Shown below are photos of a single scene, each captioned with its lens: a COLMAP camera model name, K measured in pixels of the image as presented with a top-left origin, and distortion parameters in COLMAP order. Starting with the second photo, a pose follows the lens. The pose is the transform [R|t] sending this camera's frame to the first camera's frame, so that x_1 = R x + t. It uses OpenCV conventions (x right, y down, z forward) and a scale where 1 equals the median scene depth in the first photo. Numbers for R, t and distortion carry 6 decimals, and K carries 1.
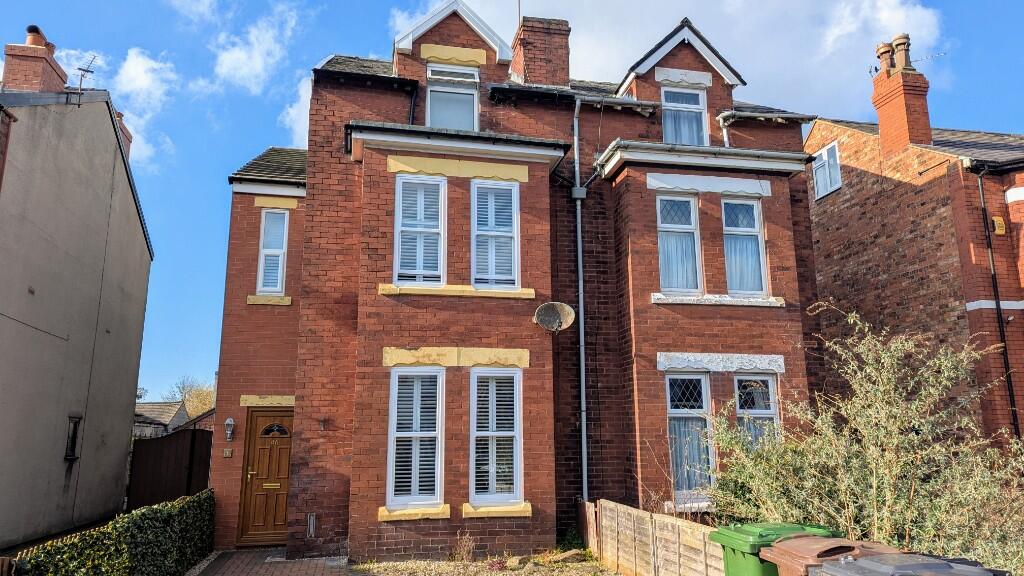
lens RADIAL K [[727.7, 0, 510.9], [0, 727.7, 280.3], [0, 0, 1]] dist [0.009144, -0.011979]
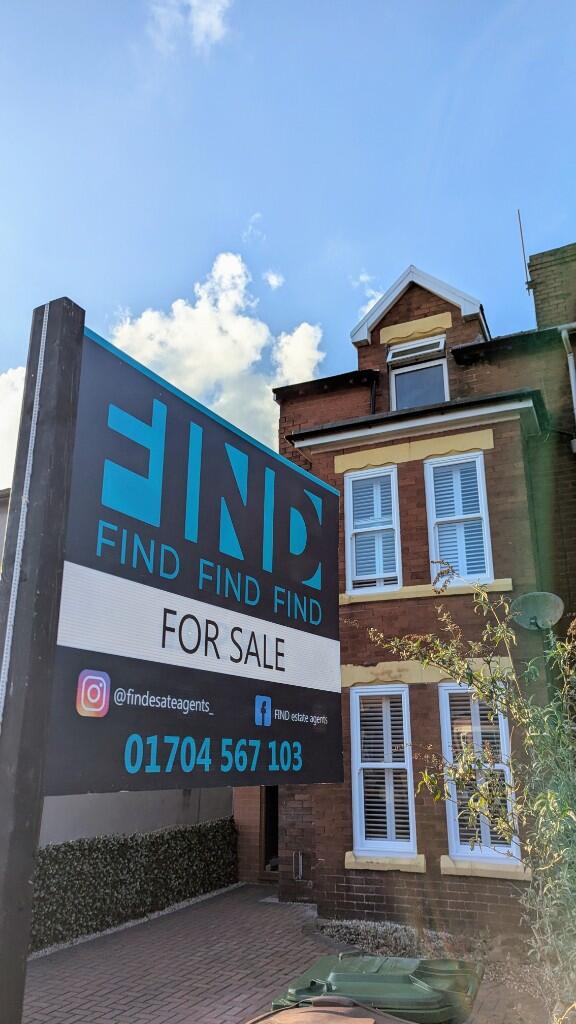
lens RADIAL K [[727.7, 0, 289.8], [0, 727.7, 516.1], [0, 0, 1]] dist [0.009144, -0.011979]
pose [[0.792236, -0.180925, -0.582776, 0.316888], [0.121013, 0.982649, -0.140559, 0.028265], [0.598095, 0.040833, 0.800385, 0.222476]]
